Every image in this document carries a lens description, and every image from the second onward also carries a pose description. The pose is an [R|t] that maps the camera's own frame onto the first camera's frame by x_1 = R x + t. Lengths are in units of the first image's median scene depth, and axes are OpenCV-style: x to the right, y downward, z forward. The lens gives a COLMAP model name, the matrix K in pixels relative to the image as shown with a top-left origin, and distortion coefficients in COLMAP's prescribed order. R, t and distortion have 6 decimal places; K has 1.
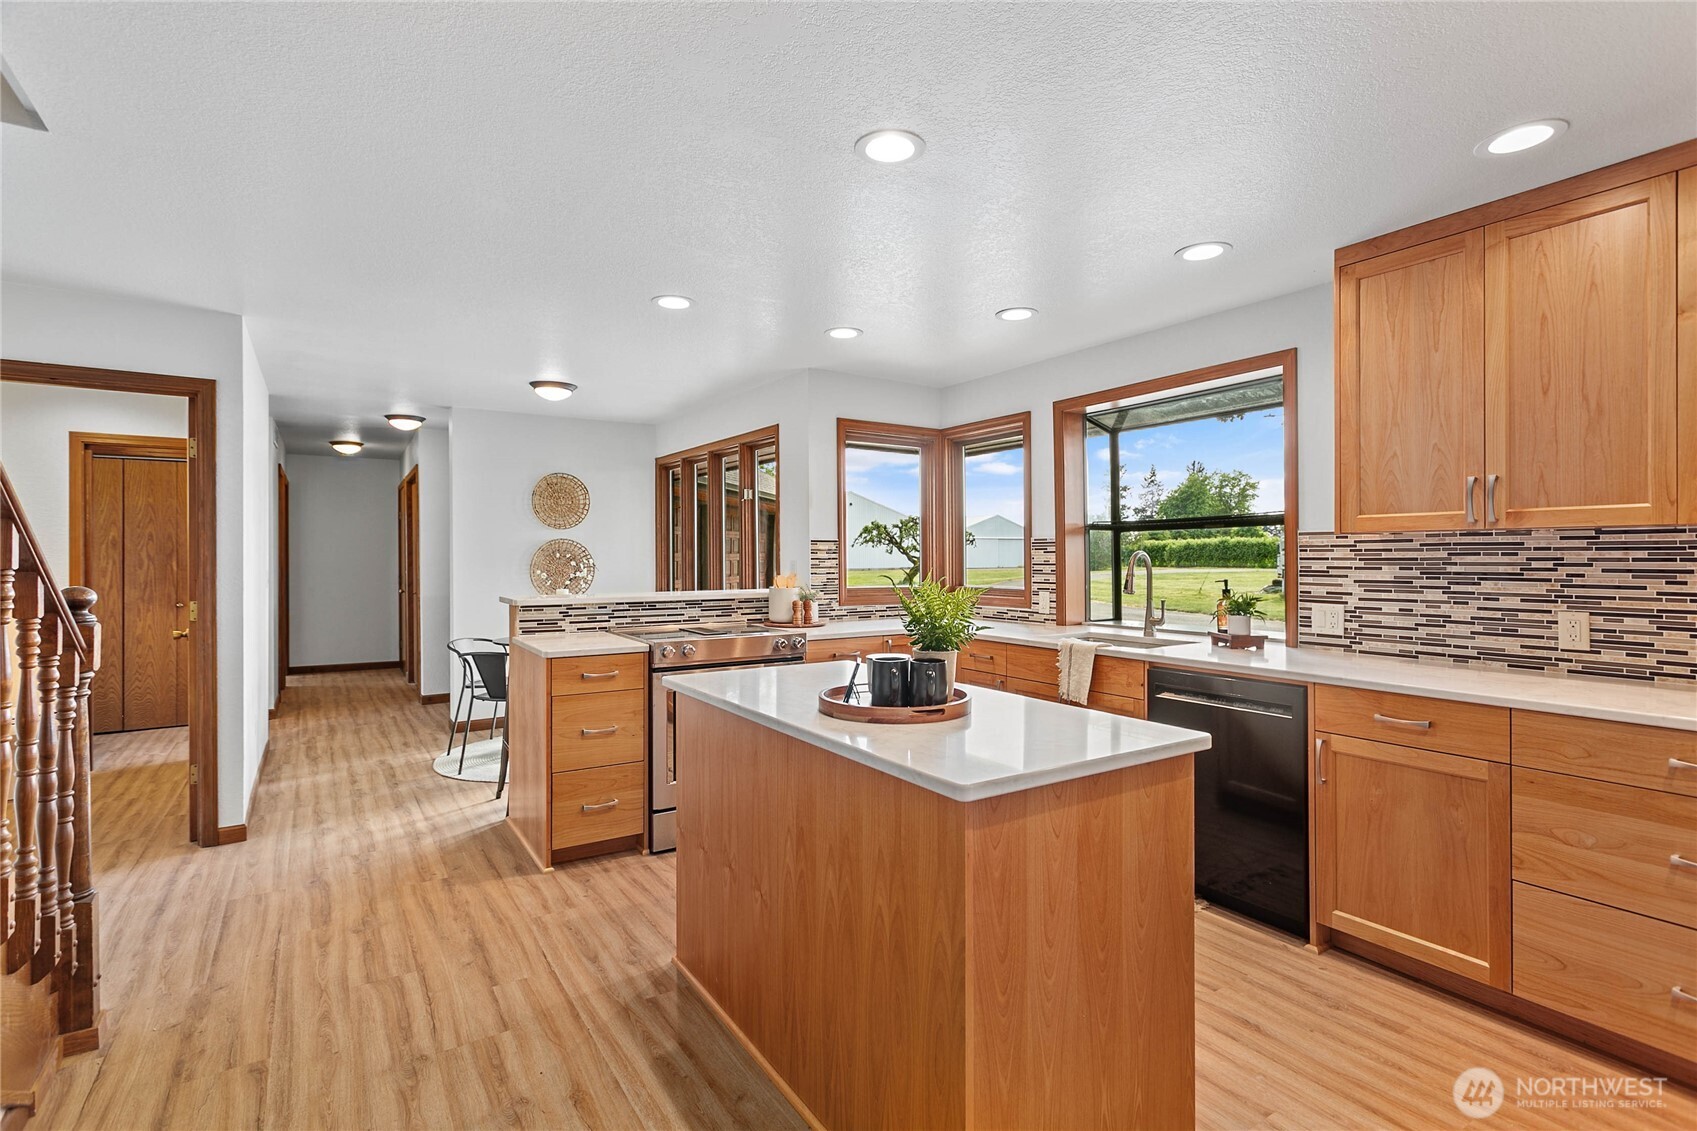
lens RADIAL K [[808.9, 0, 848.5], [0, 808.9, 565.5], [0, 0, 1]] dist [-0.027547, 0.000552]
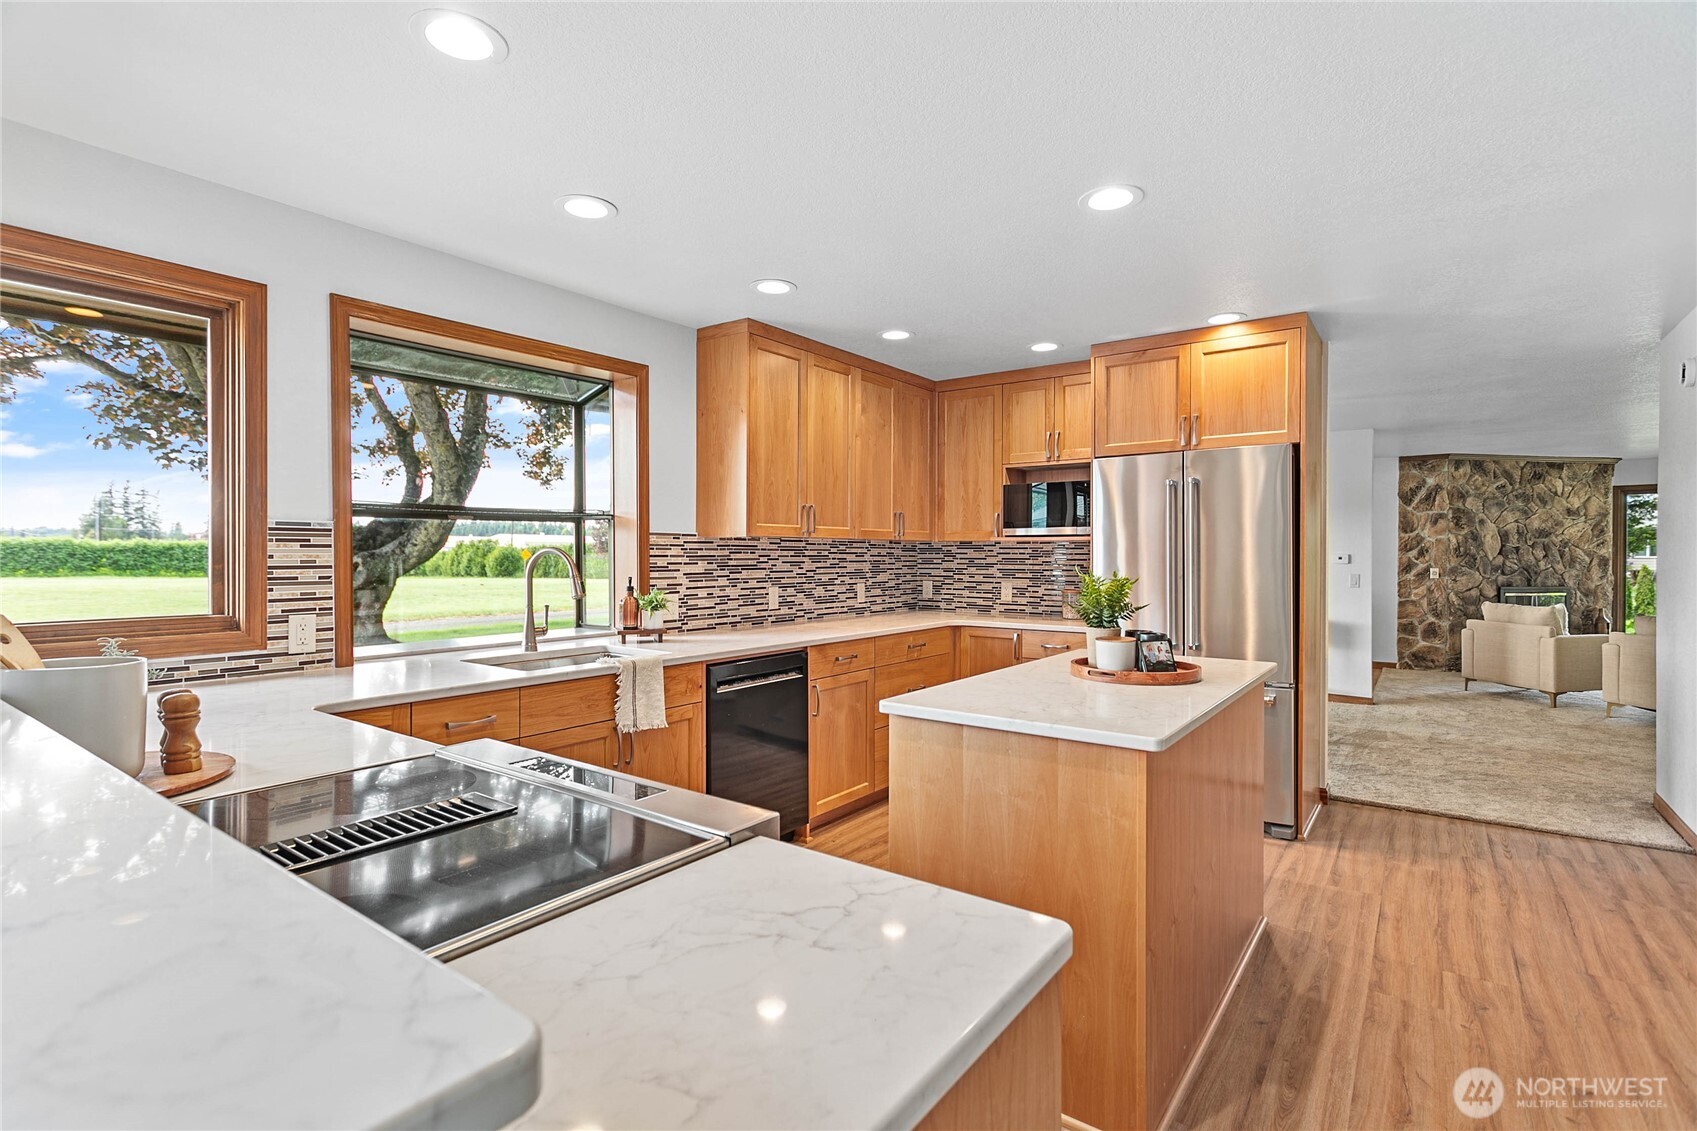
lens RADIAL K [[798.7, 0, 845.5], [0, 798.7, 560.3], [0, 0, 1]] dist [-0.004659, -0.000490]
pose [[-0.350518, -0.006958, 0.936530, -0.487102], [0.009489, 0.999895, 0.010980, -0.010316], [-0.936508, 0.012735, -0.350415, 0.955663]]
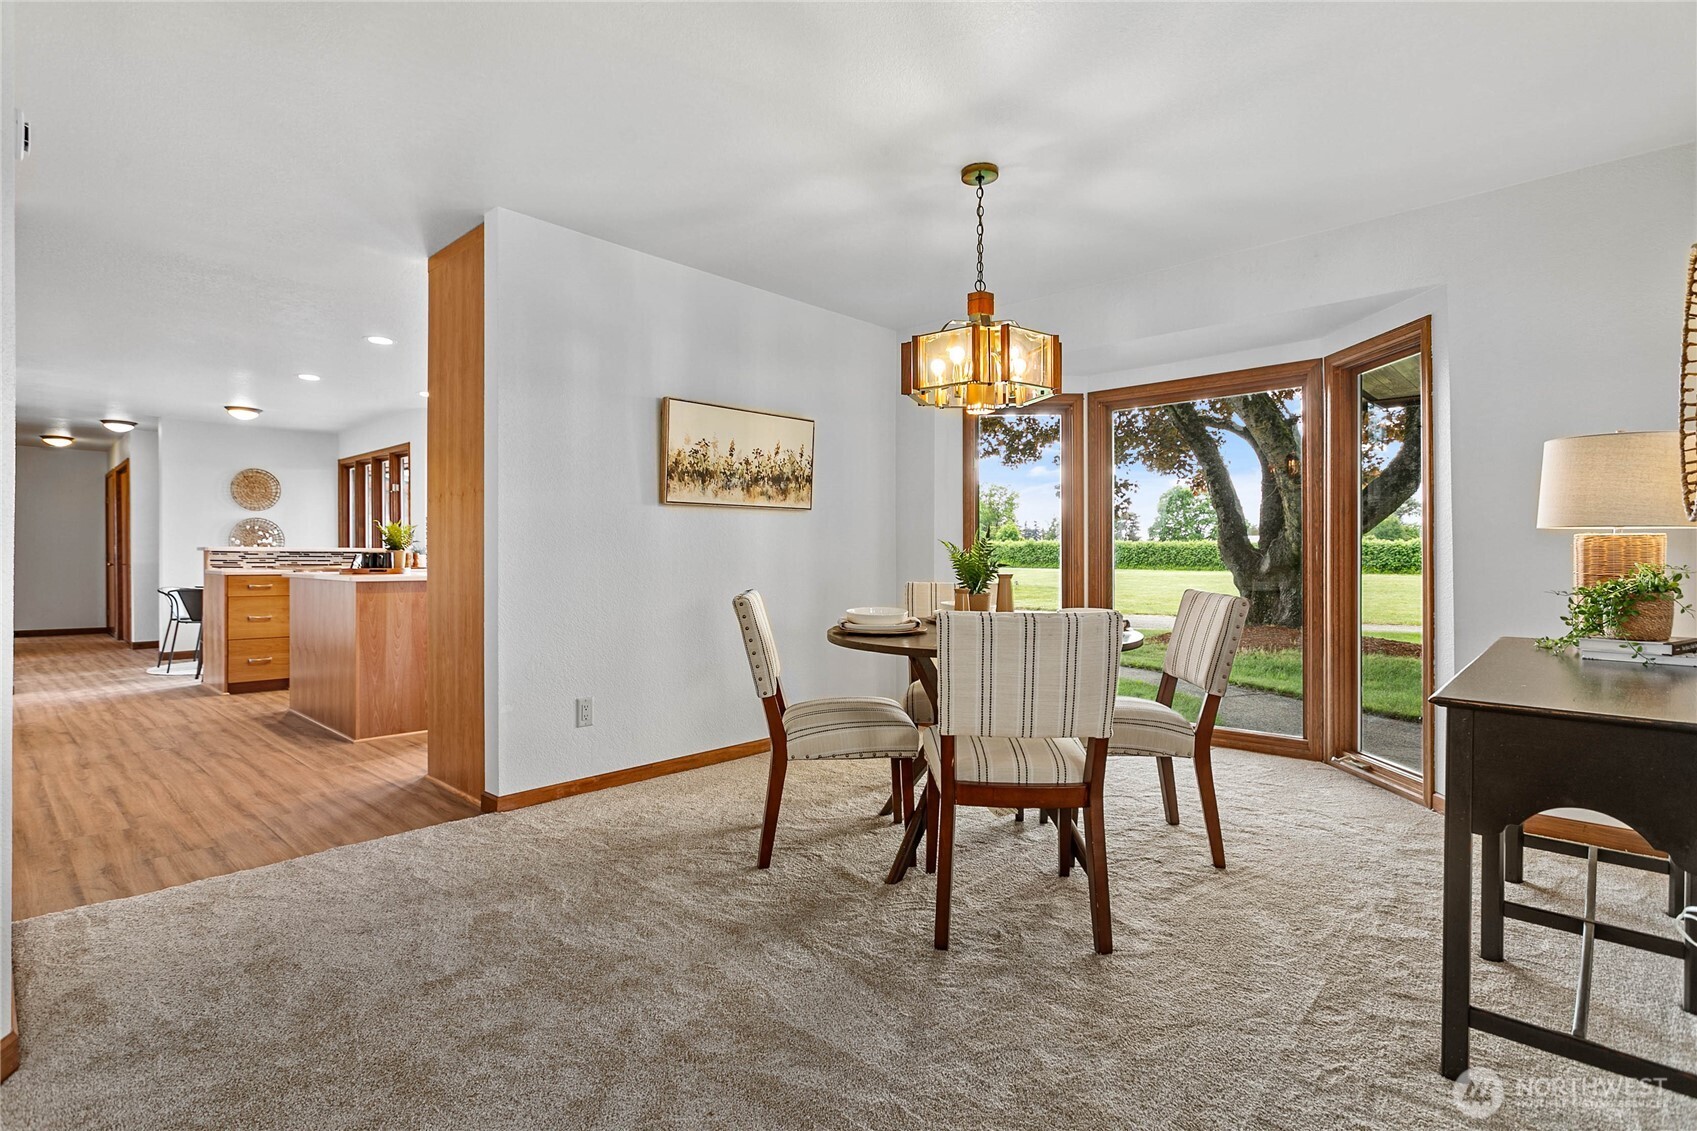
lens RADIAL K [[838.5, 0, 844.0], [0, 838.5, 572.5], [0, 0, 1]] dist [-0.004578, -0.001047]
pose [[0.973730, 0.000819, 0.227705, 0.442937], [-0.001019, 0.999999, 0.000763, 0.087831], [-0.227704, -0.000975, 0.973730, -0.915524]]
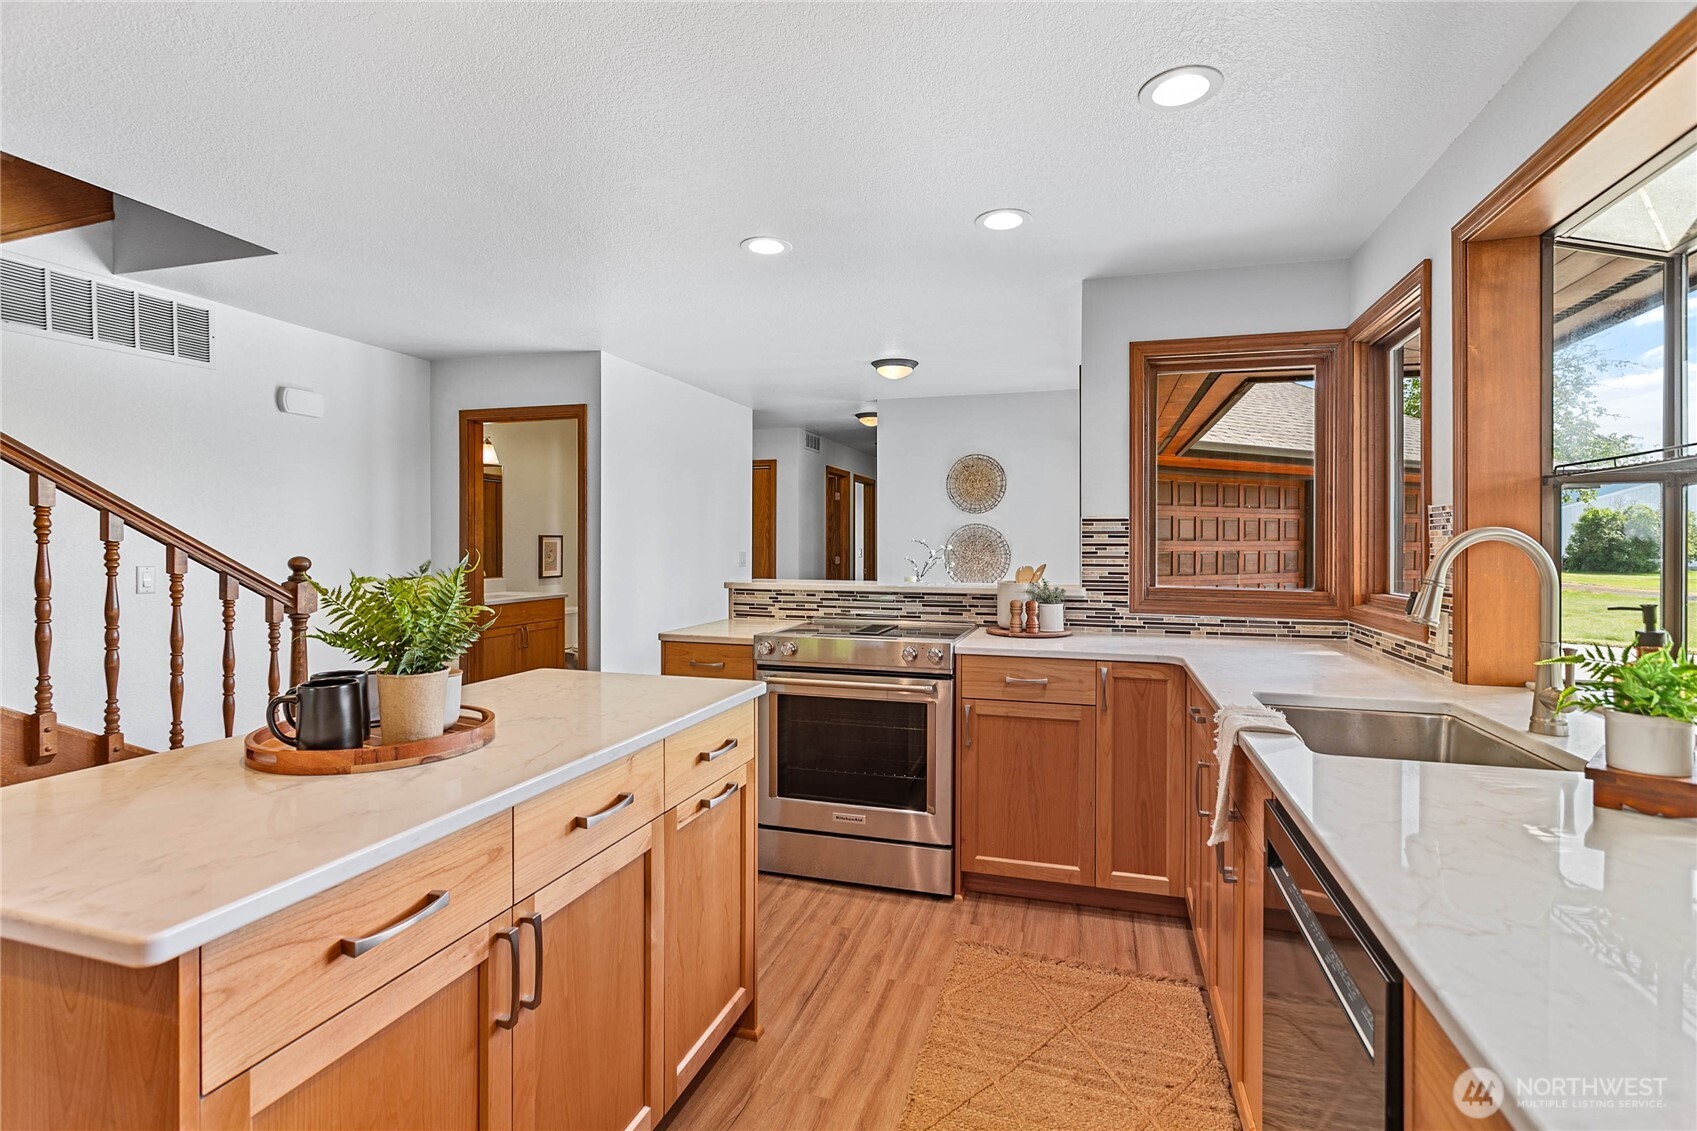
lens RADIAL K [[808.9, 0, 848.5], [0, 808.9, 565.5], [0, 0, 1]] dist [-0.027547, 0.000552]
pose [[0.628498, 0.024401, -0.777429, 0.453812], [-0.014486, 0.999702, 0.019667, -0.001003], [0.777677, -0.001099, 0.628664, 0.453824]]
